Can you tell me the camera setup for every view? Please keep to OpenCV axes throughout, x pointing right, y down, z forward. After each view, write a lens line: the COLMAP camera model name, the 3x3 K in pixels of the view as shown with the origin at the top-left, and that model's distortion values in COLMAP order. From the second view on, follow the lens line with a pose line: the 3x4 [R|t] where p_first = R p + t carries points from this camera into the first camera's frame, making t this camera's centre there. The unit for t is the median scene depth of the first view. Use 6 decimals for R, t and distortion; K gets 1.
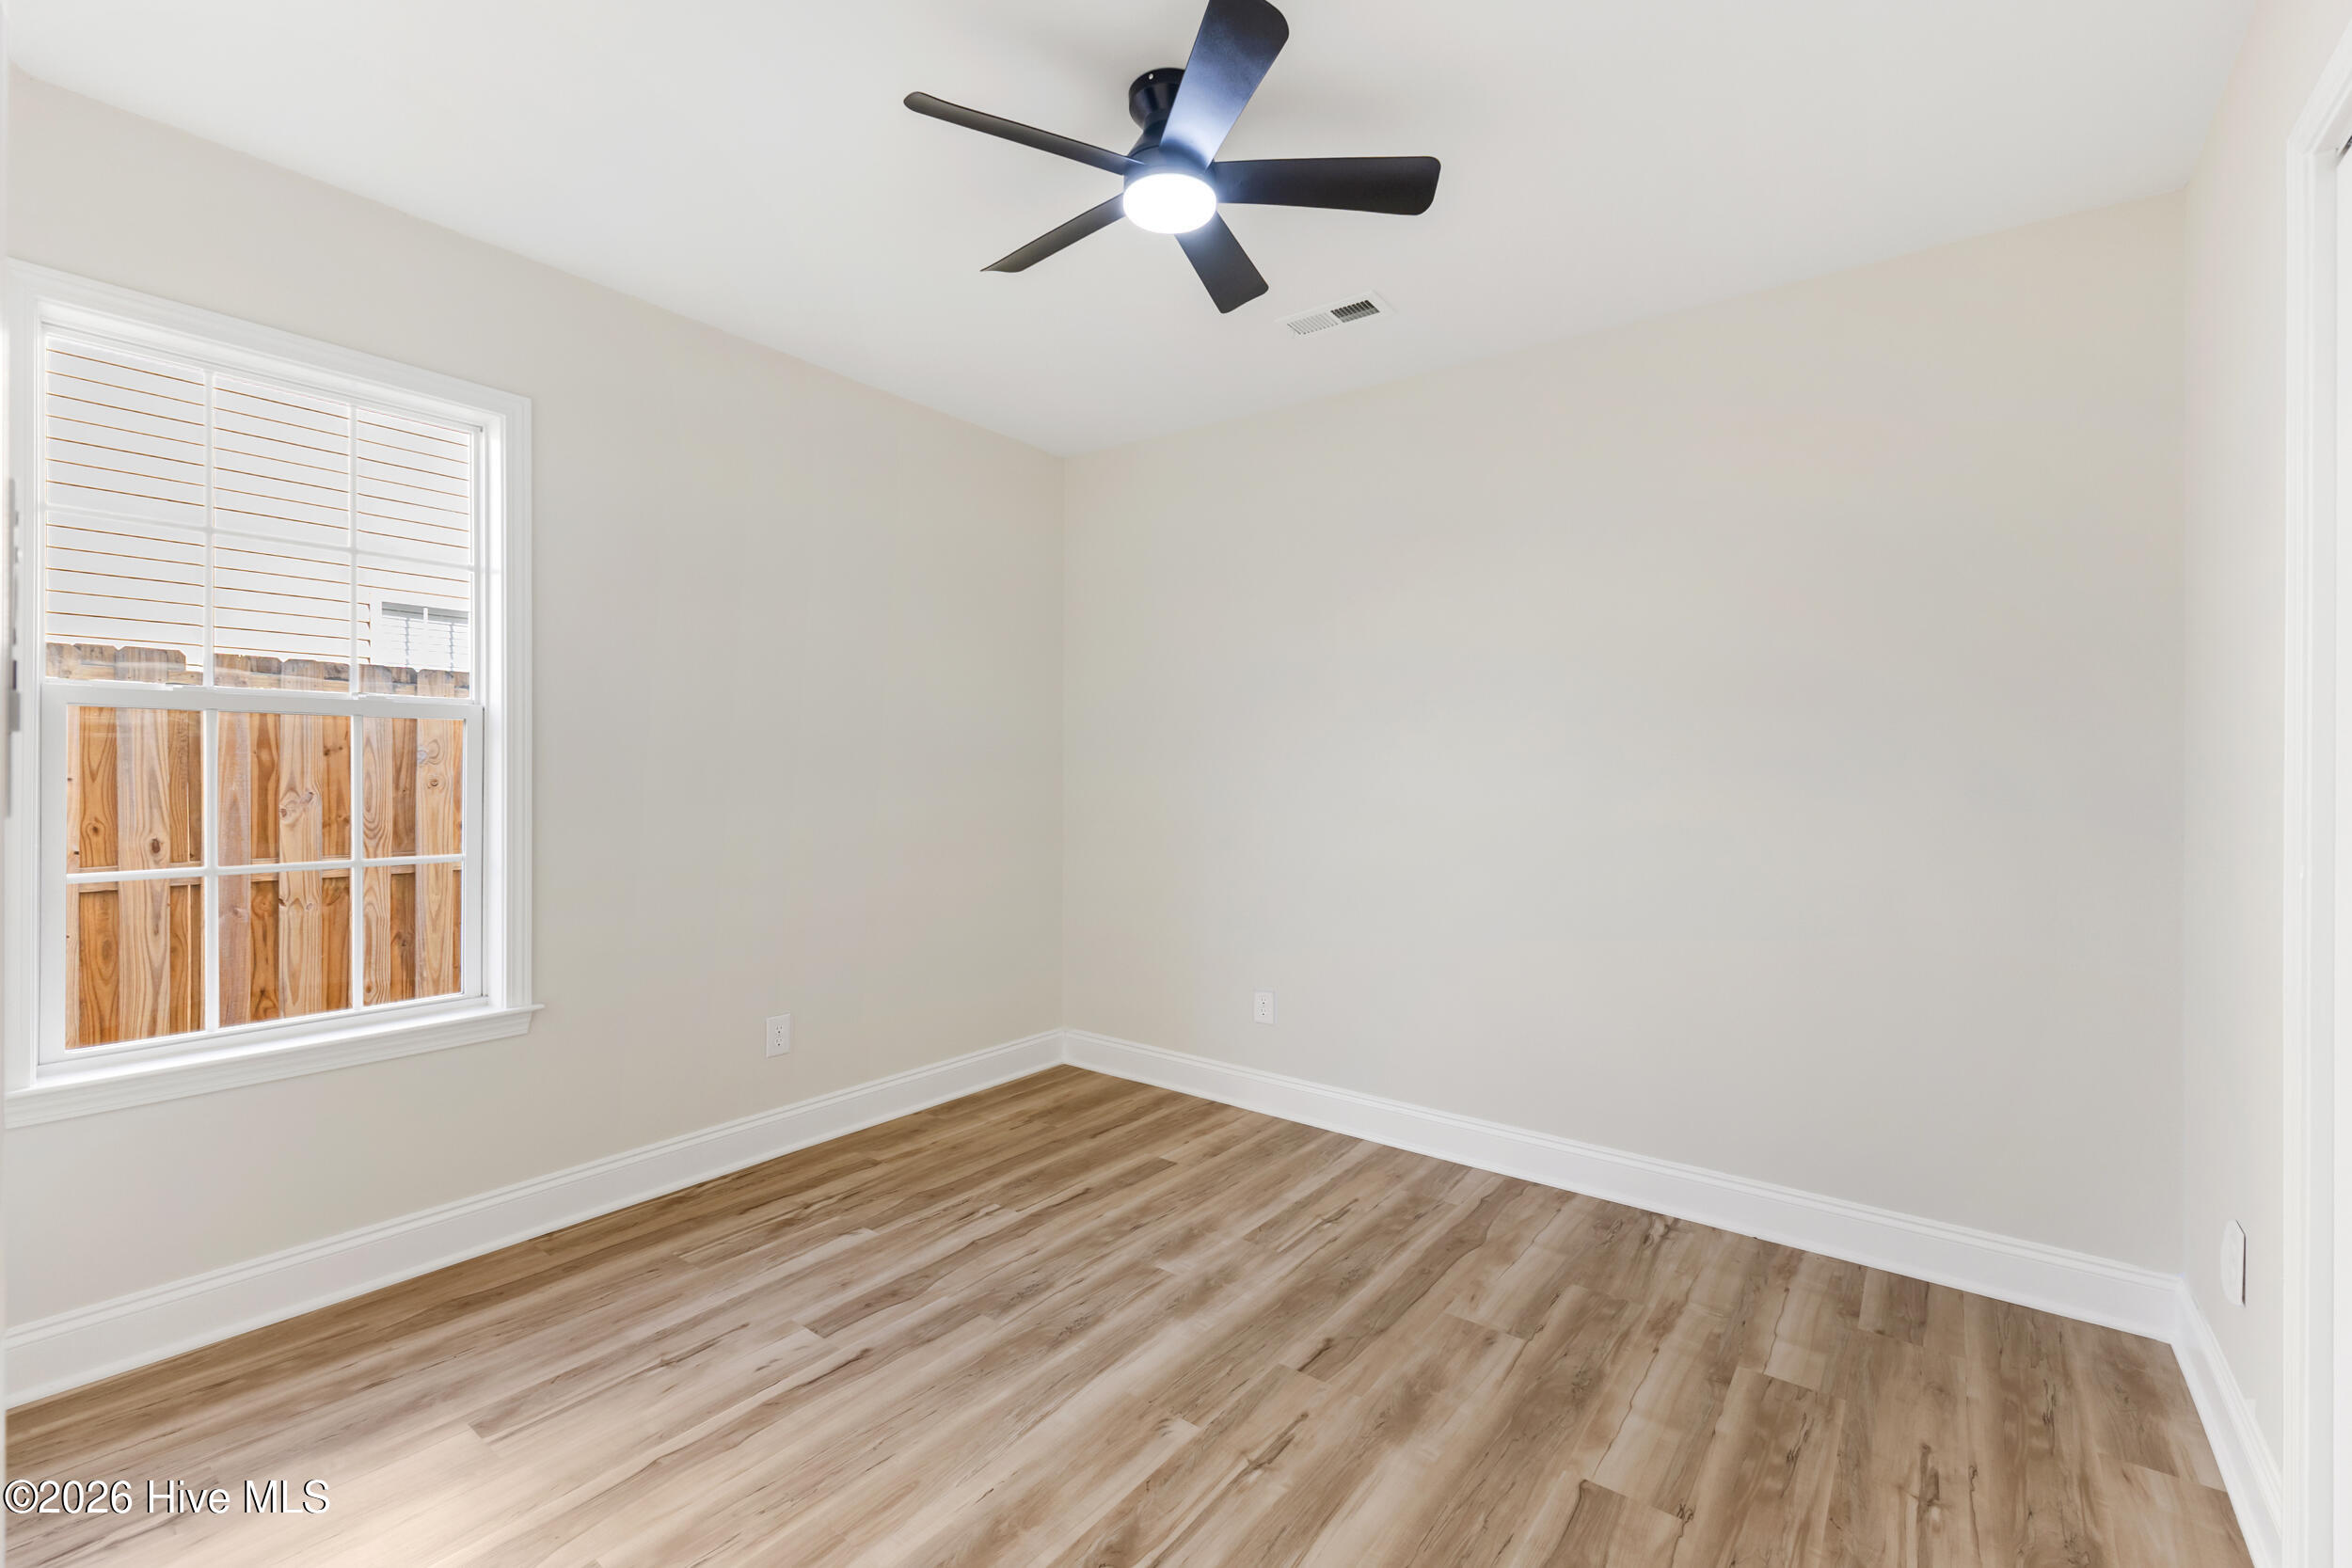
lens RADIAL K [[1006.3, 0, 1192.0], [0, 1006.3, 776.8], [0, 0, 1]] dist [0.001803, -0.000206]
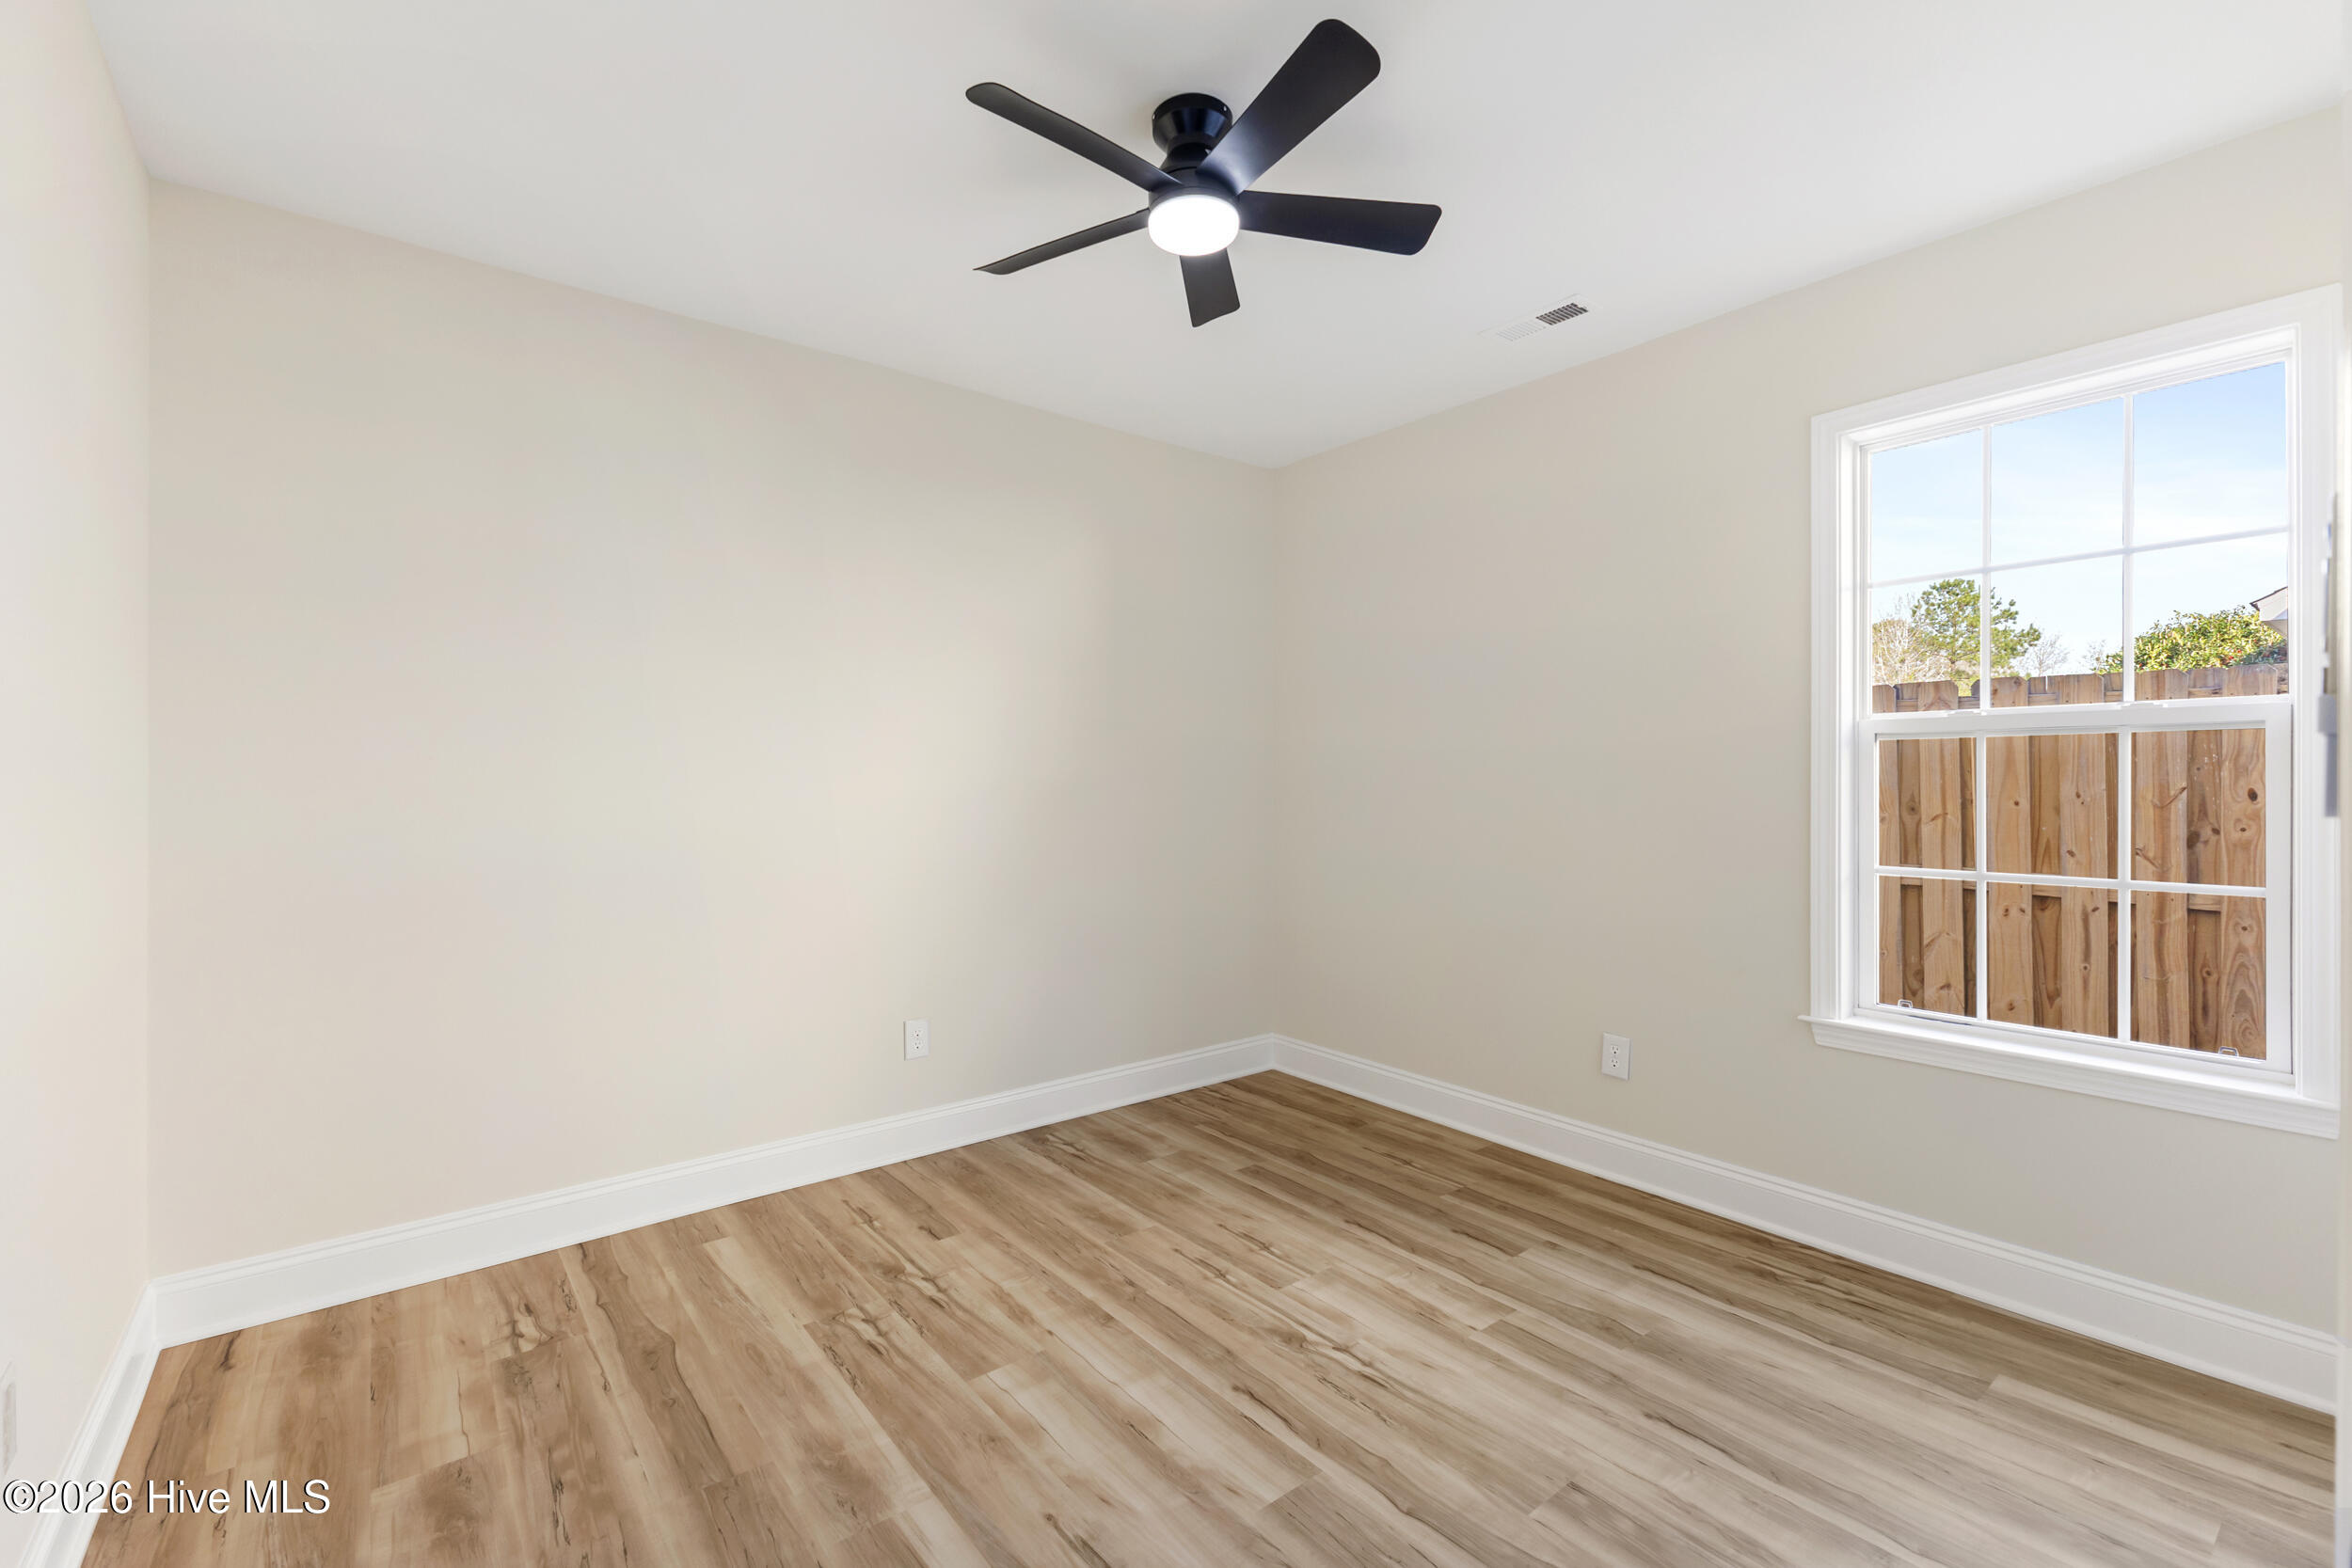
lens RADIAL K [[1006.3, 0, 1192.0], [0, 1006.3, 776.8], [0, 0, 1]] dist [0.001803, -0.000206]
pose [[-0.240310, -0.007888, -0.970664, 0.366515], [-0.008242, 0.999948, -0.006085, -0.003526], [0.970661, 0.006538, -0.240363, 0.477681]]
